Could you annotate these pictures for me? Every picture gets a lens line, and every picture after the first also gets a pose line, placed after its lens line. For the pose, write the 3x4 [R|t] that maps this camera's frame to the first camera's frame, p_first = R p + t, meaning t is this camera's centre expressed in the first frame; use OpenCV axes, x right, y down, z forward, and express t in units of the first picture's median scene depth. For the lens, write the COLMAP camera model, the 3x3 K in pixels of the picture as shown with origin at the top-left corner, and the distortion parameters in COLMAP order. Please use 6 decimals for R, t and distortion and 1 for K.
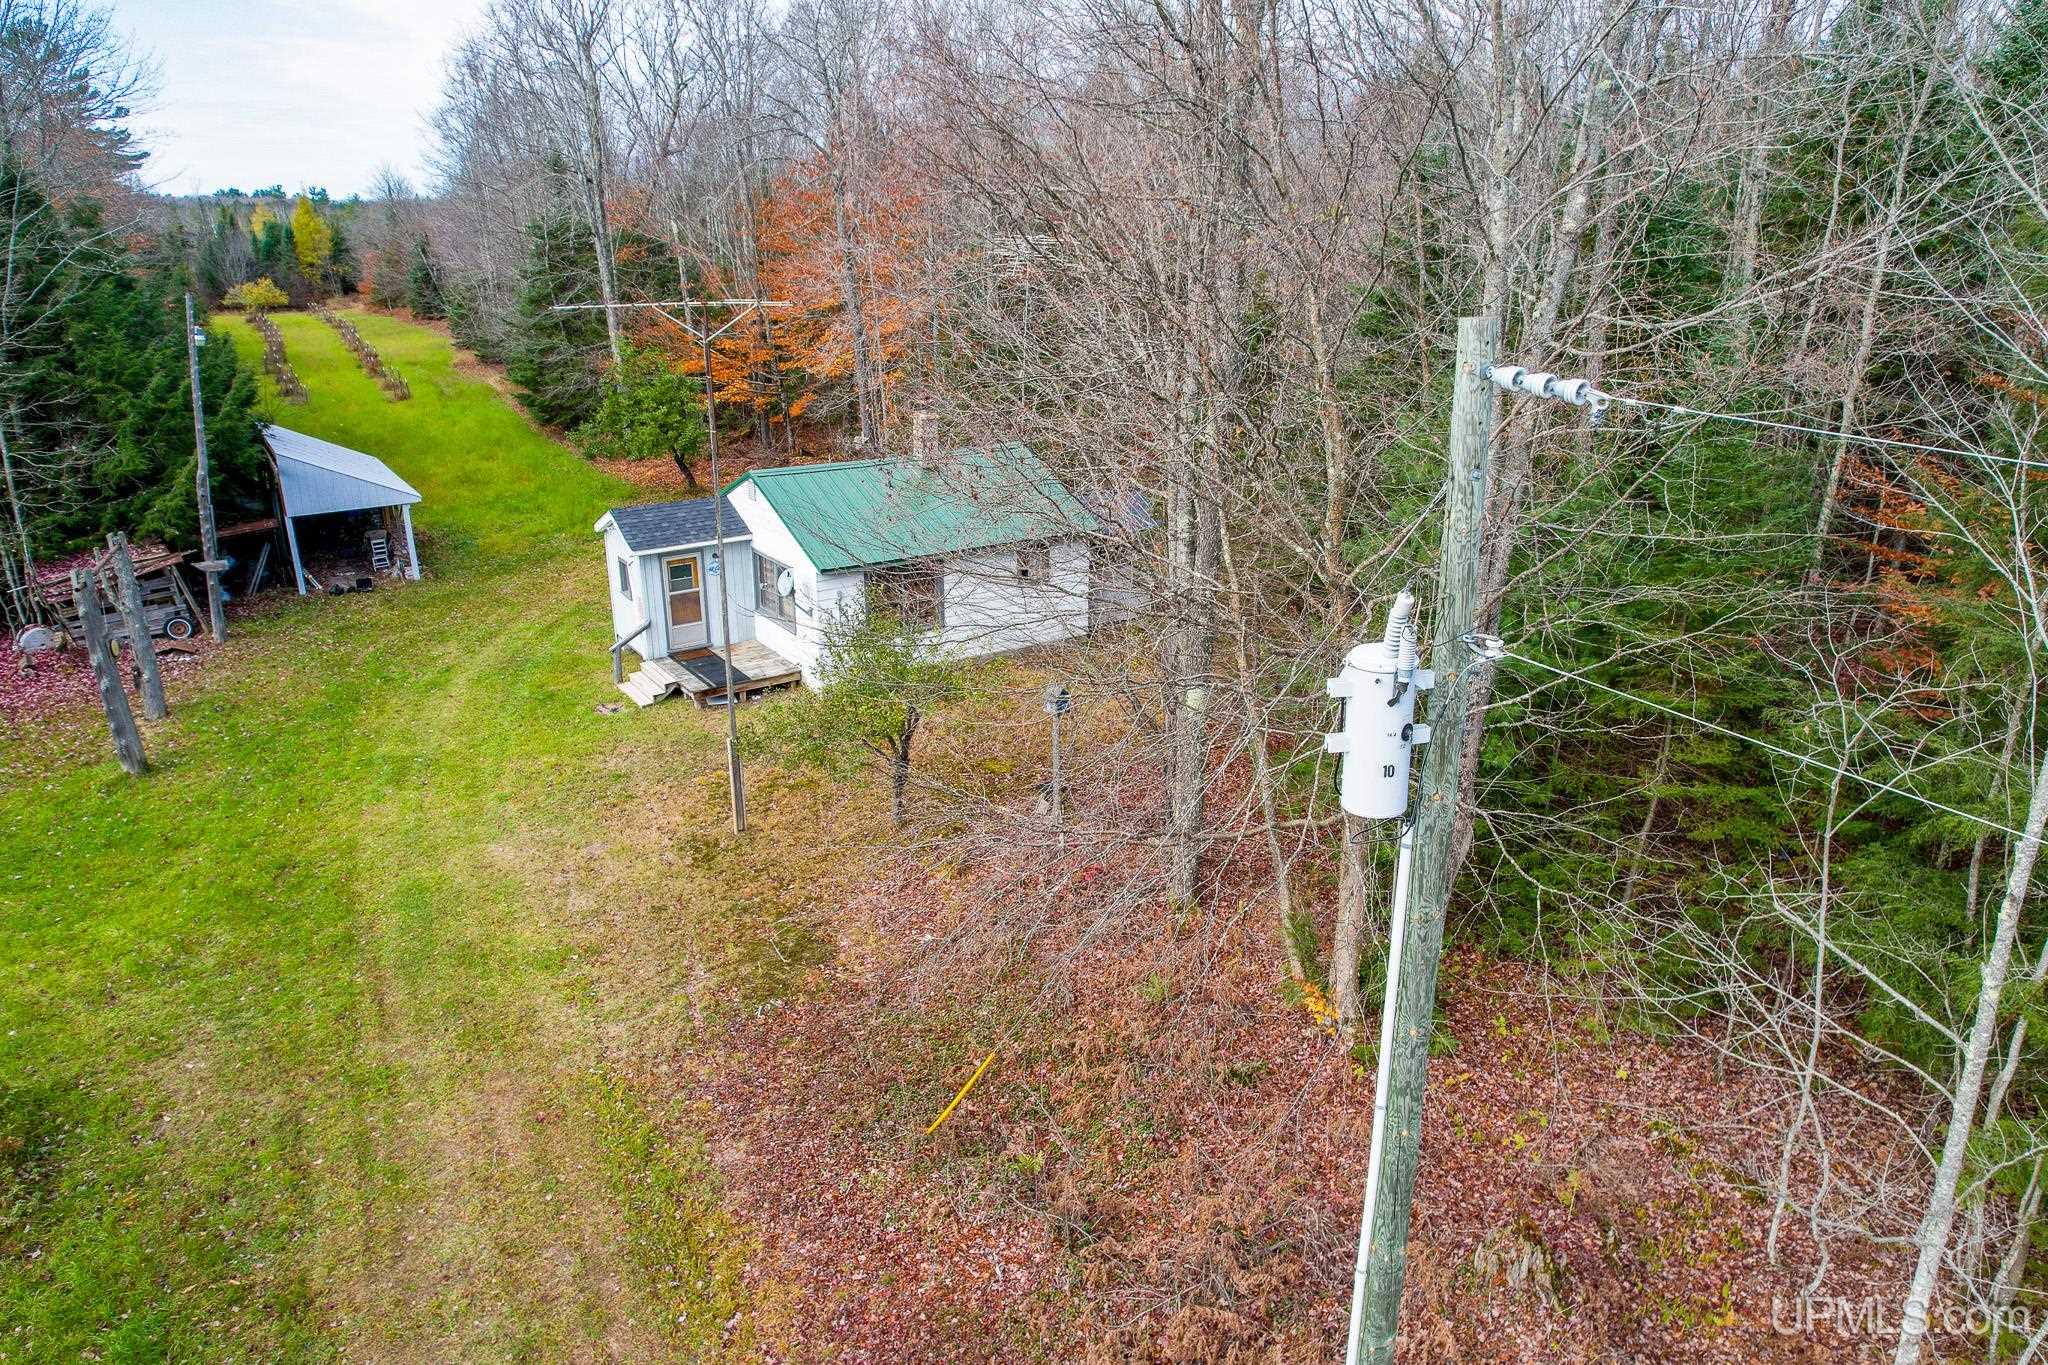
lens RADIAL K [[1329.9, 0, 1024.0], [0, 1329.9, 682.5], [0, 0, 1]] dist [-0.078552, 0.081665]
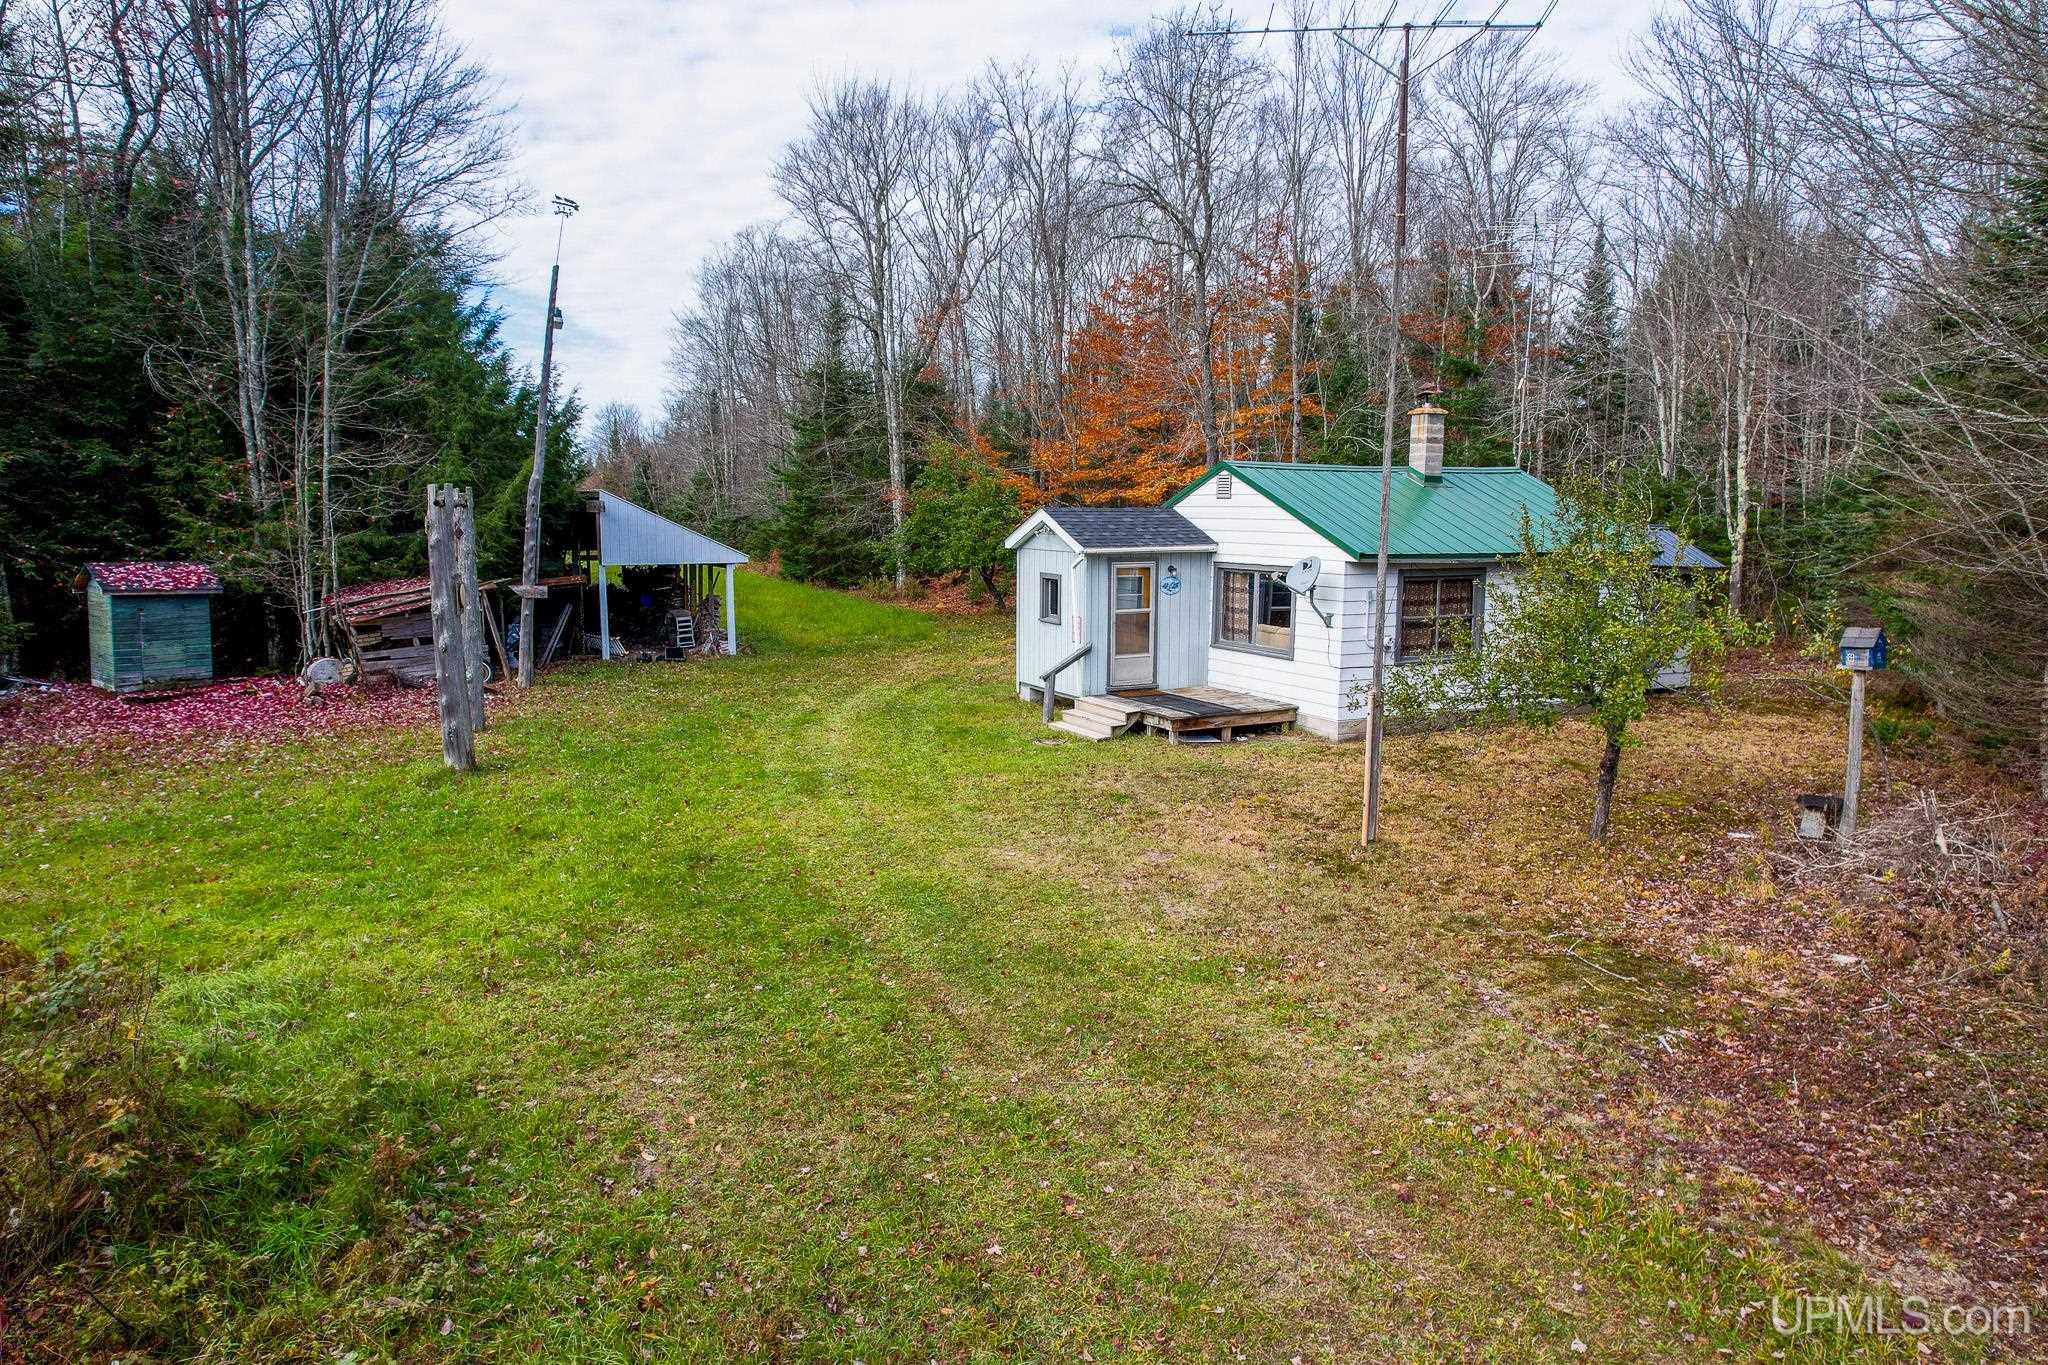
lens RADIAL K [[1315.5, 0, 1024.0], [0, 1315.5, 682.5], [0, 0, 1]] dist [-0.049681, 0.002348]
pose [[0.994743, 0.018853, -0.100655, -0.250894], [-0.038982, 0.978620, -0.201949, 0.135310], [0.094696, 0.204811, 0.974210, 0.260989]]
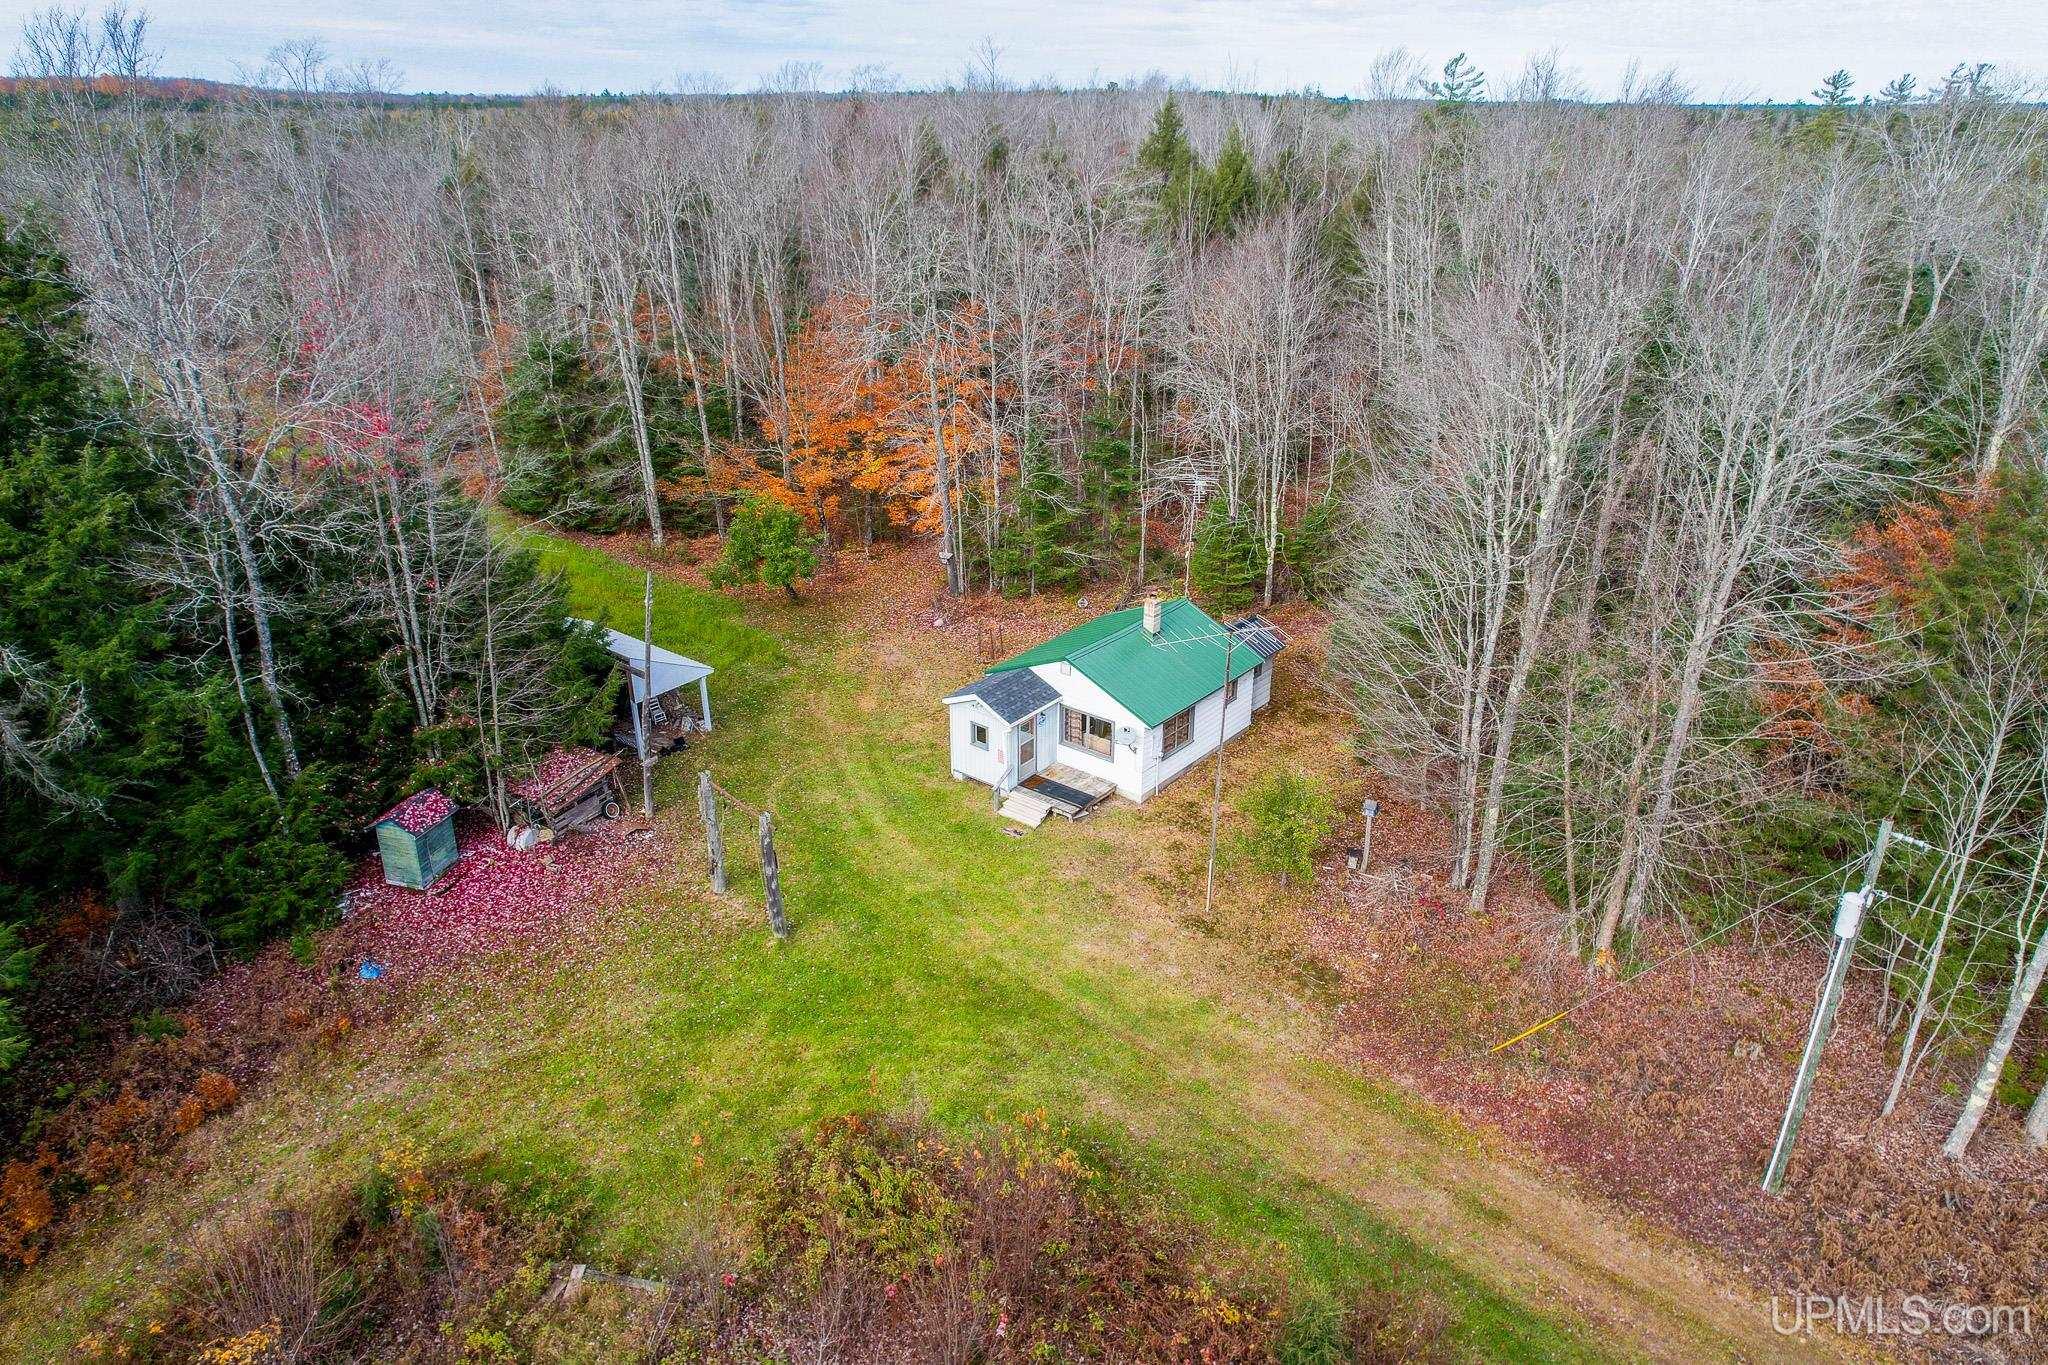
lens RADIAL K [[1315.5, 0, 1024.0], [0, 1315.5, 682.5], [0, 0, 1]] dist [-0.049681, 0.002348]
pose [[0.953899, -0.122713, 0.273896, -0.682715], [0.101275, 0.990675, 0.091139, -0.280777], [-0.282526, -0.059198, 0.957431, -0.425239]]
